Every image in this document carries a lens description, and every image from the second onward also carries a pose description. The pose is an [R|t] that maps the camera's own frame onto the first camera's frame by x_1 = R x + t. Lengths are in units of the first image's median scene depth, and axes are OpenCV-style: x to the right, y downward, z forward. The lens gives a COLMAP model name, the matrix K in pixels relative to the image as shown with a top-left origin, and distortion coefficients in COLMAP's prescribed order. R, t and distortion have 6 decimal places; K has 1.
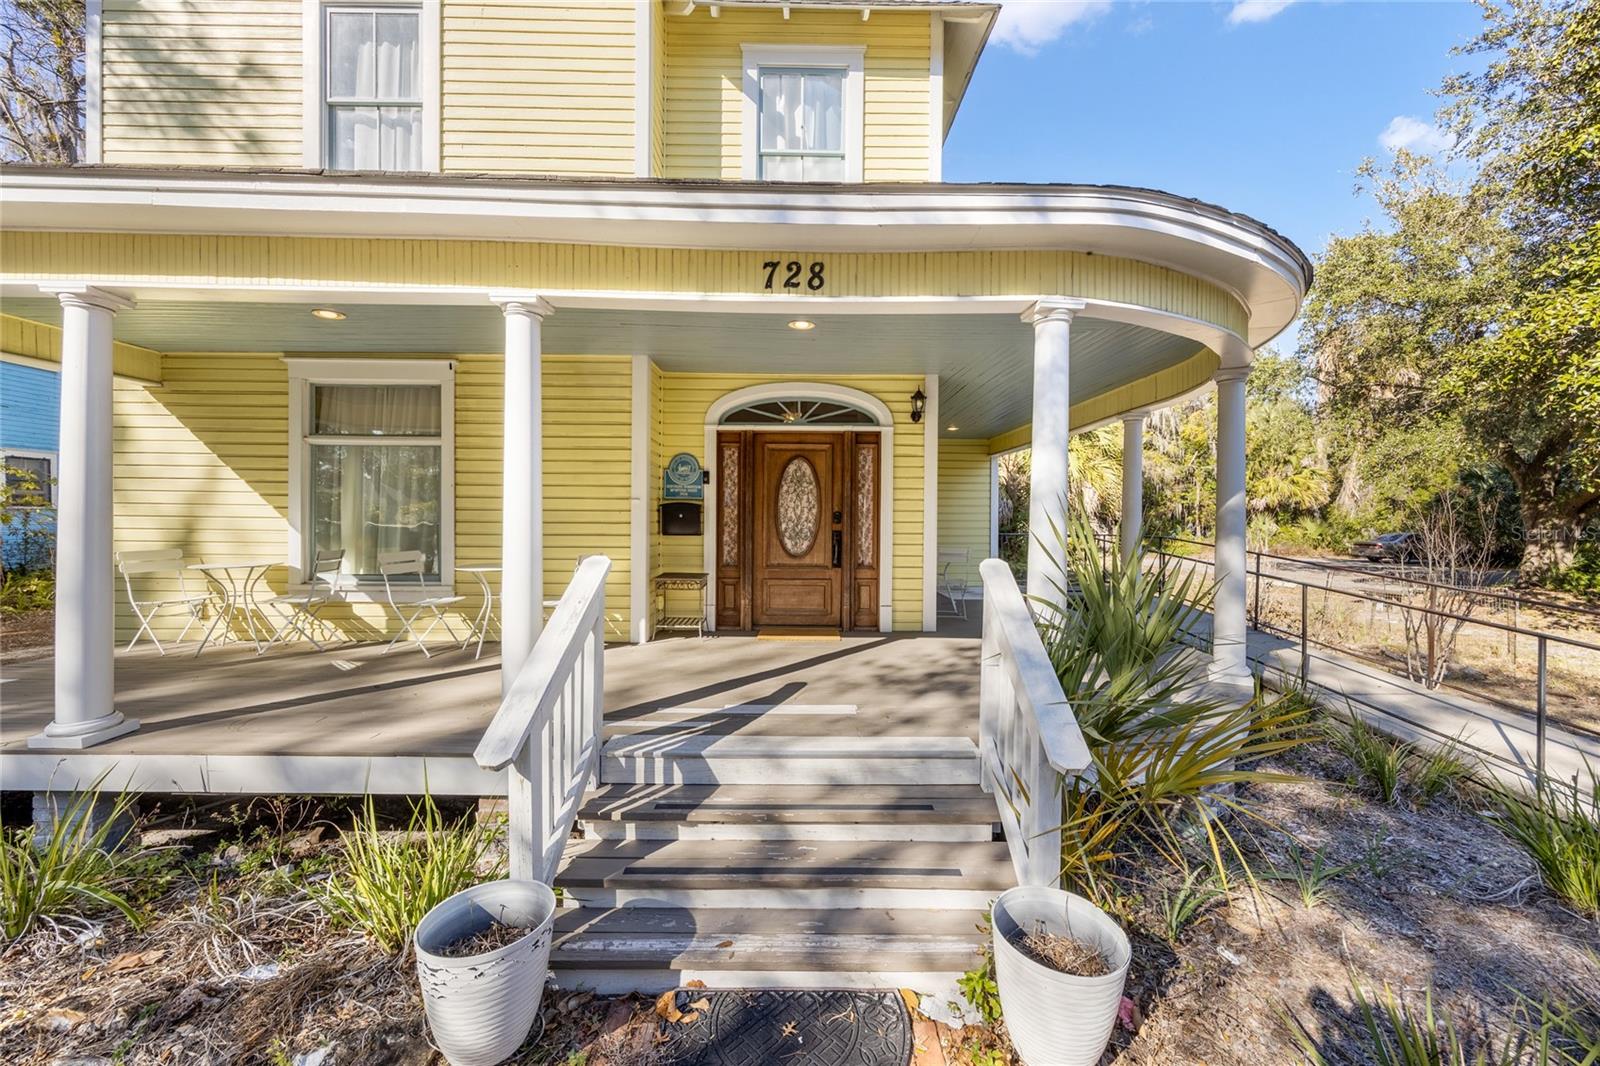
lens RADIAL K [[615.9, 0, 799.8], [0, 615.9, 529.8], [0, 0, 1]] dist [-0.006282, 0.000051]
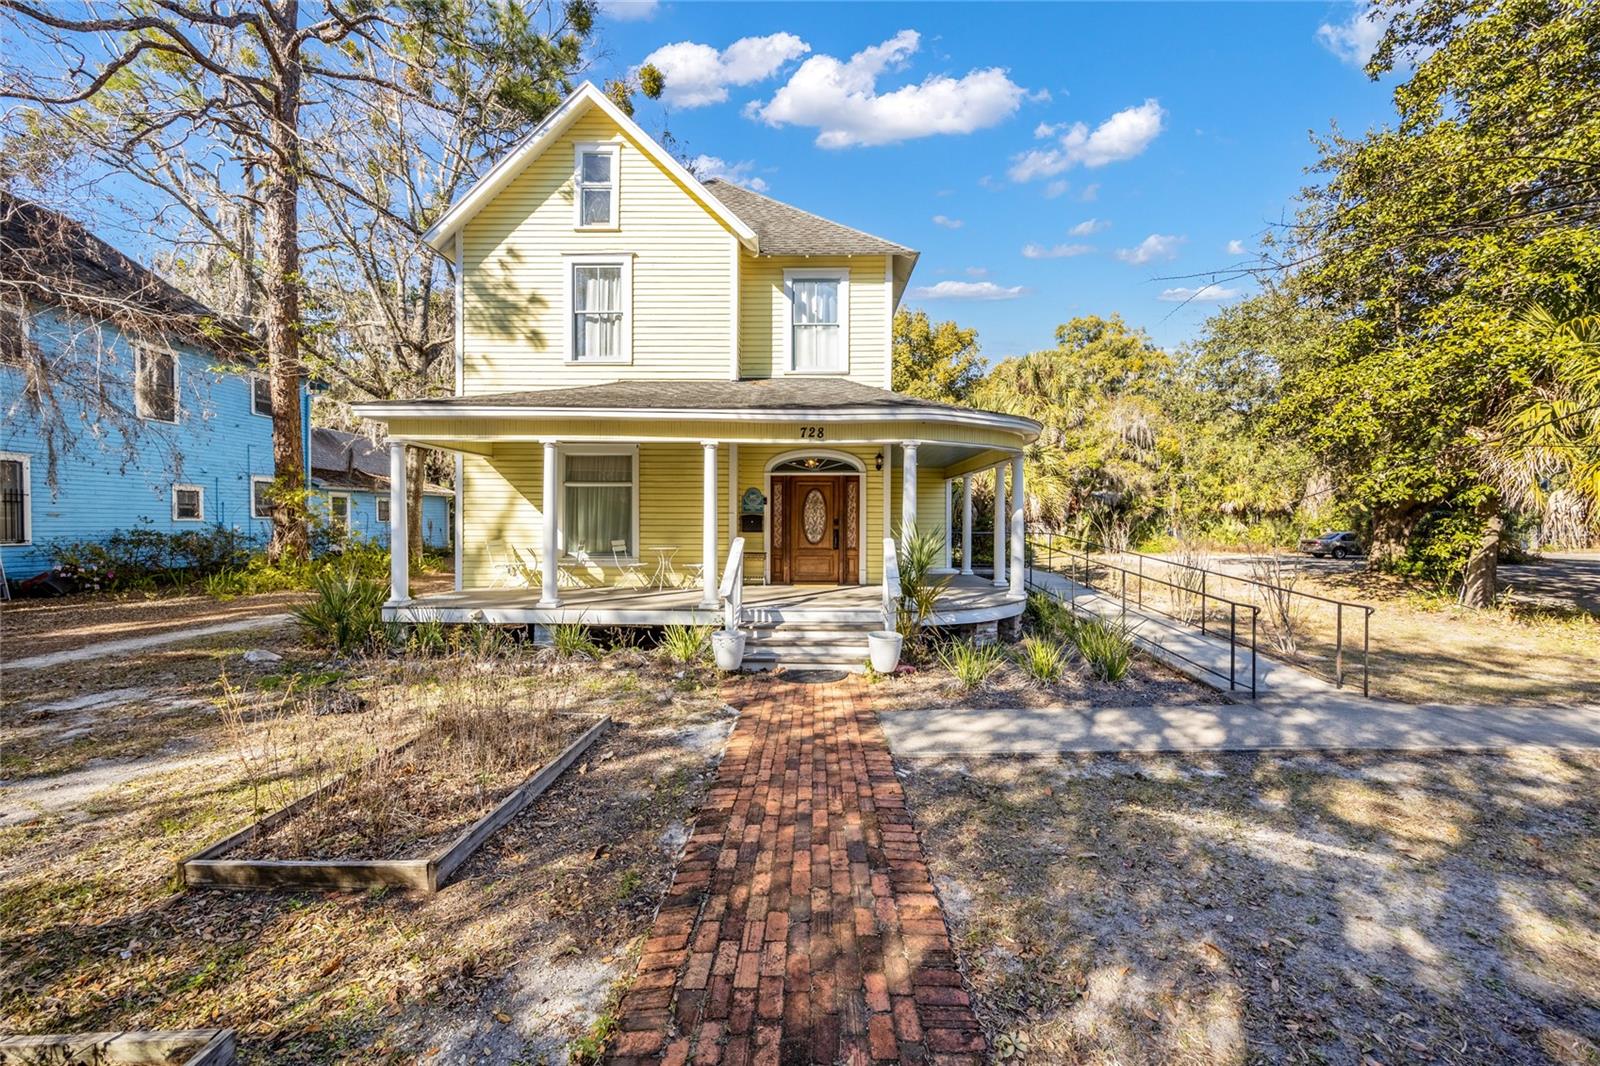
lens RADIAL K [[615.9, 0, 801.5], [0, 615.9, 535.0], [0, 0, 1]] dist [-0.006282, 0.000051]
pose [[0.999650, -0.003796, -0.026199, 0.006265], [0.003868, 0.999989, 0.002703, 0.012940], [0.026188, -0.002803, 0.999653, -0.855197]]
